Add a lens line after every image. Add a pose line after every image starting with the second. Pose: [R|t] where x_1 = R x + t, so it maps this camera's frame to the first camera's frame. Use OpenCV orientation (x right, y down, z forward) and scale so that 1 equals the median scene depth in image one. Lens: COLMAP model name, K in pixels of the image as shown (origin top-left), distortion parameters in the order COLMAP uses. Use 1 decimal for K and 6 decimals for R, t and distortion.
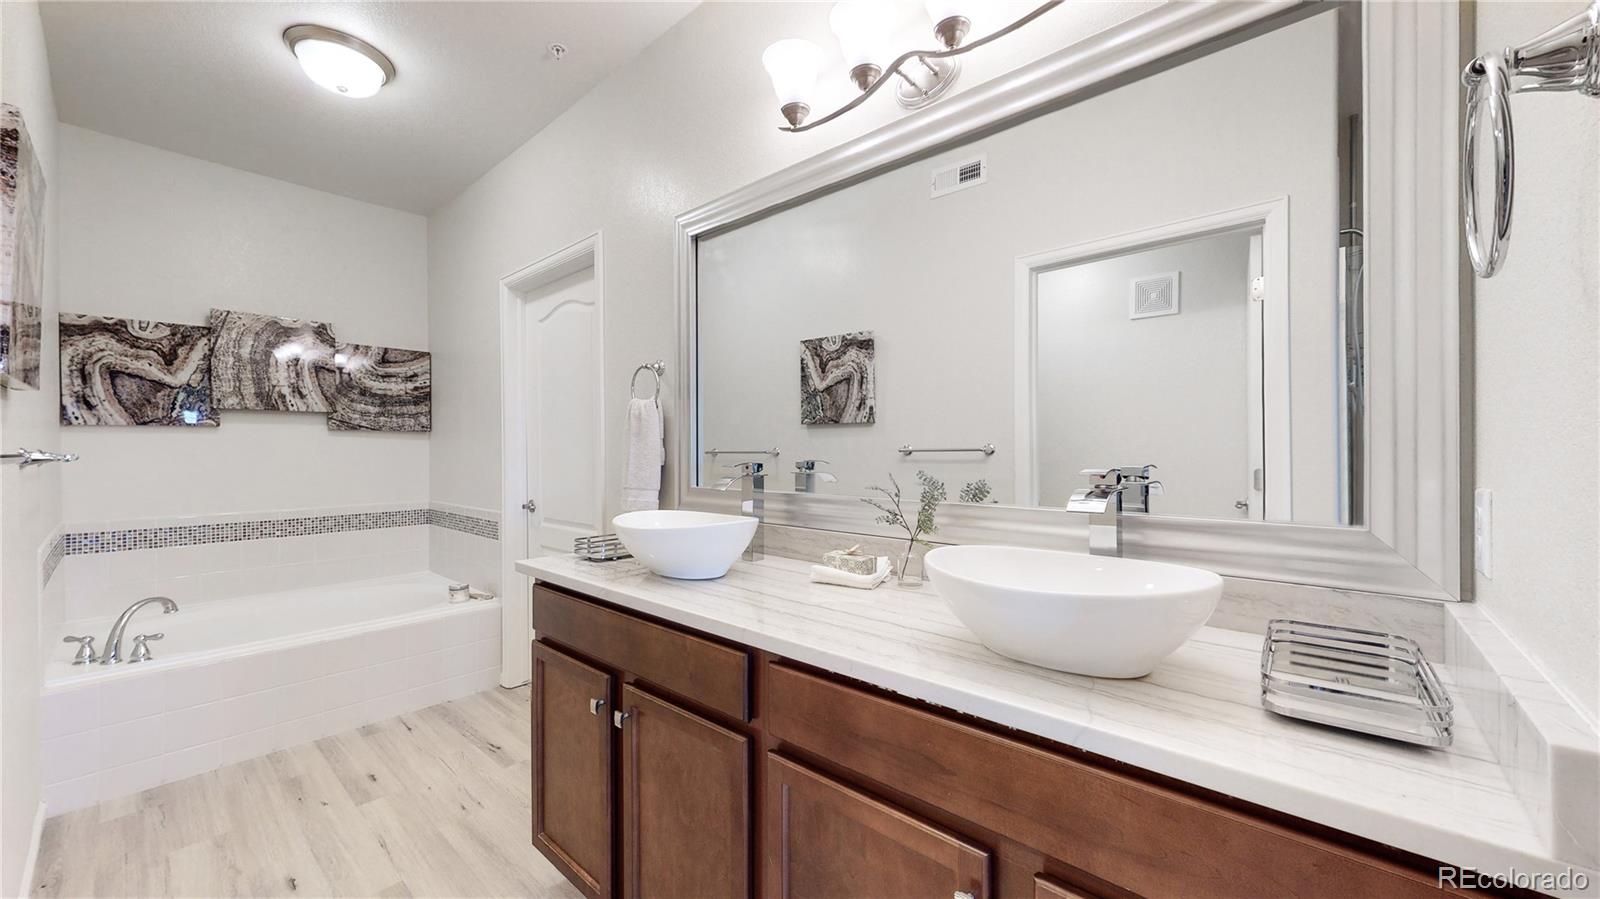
lens RADIAL K [[596.9, 0, 798.5], [0, 596.9, 450.5], [0, 0, 1]] dist [0.000504, 0.001488]
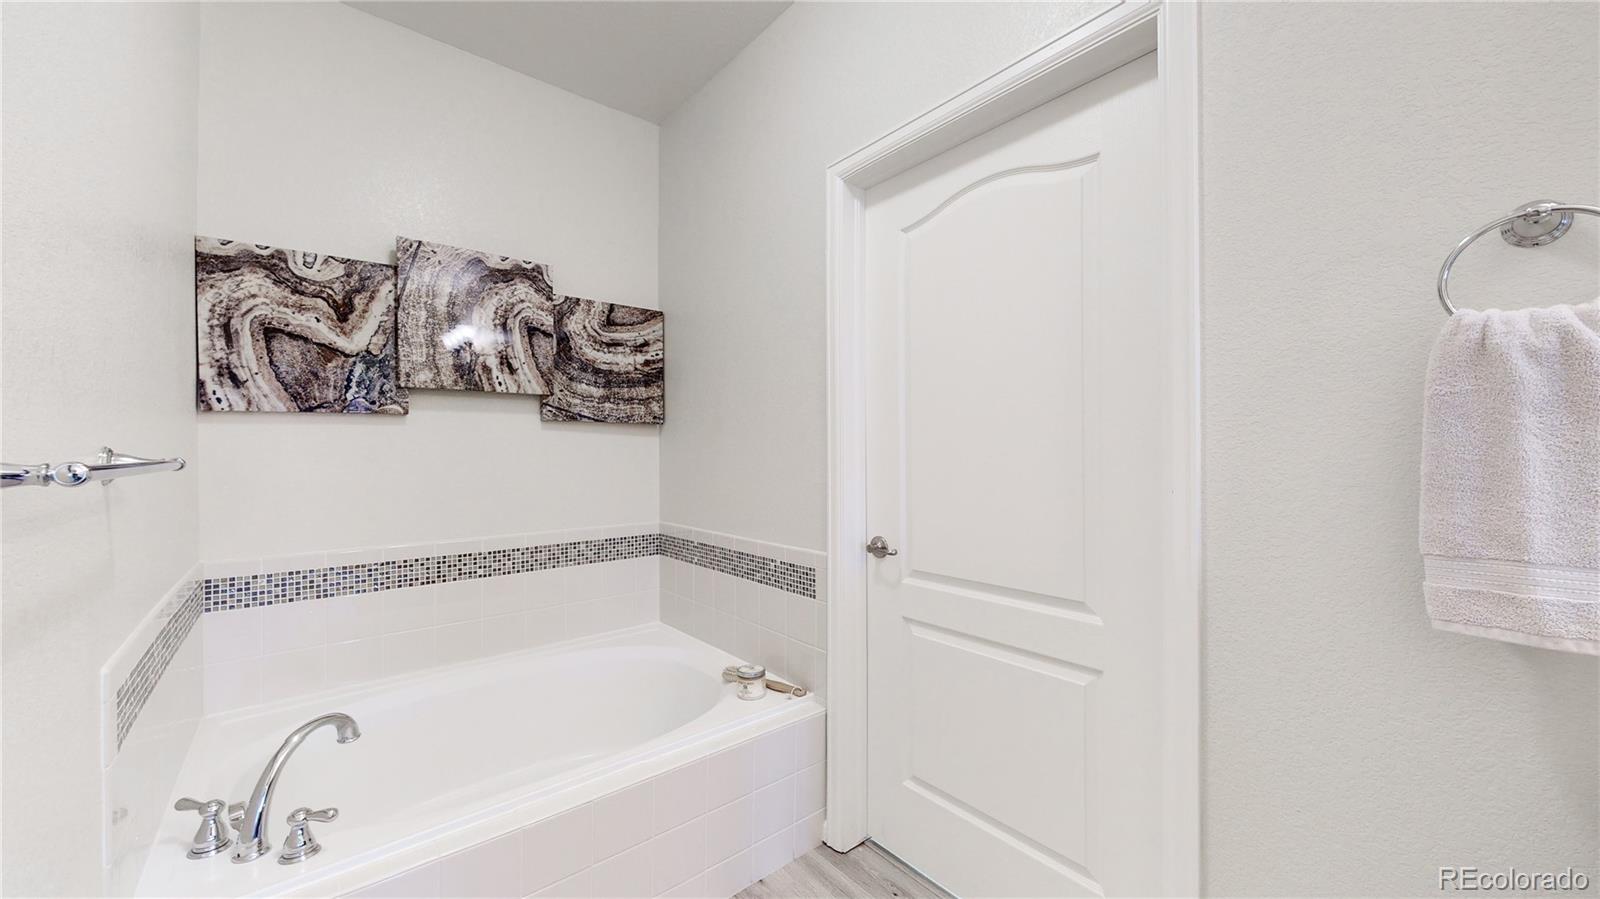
lens RADIAL K [[596.9, 0, 803.0], [0, 596.9, 451.7], [0, 0, 1]] dist [0.000504, 0.001488]
pose [[0.989361, 0.003706, -0.145431, -0.438778], [-0.003285, 0.999990, 0.003138, -0.002311], [0.145441, -0.002627, 0.989363, 0.408008]]
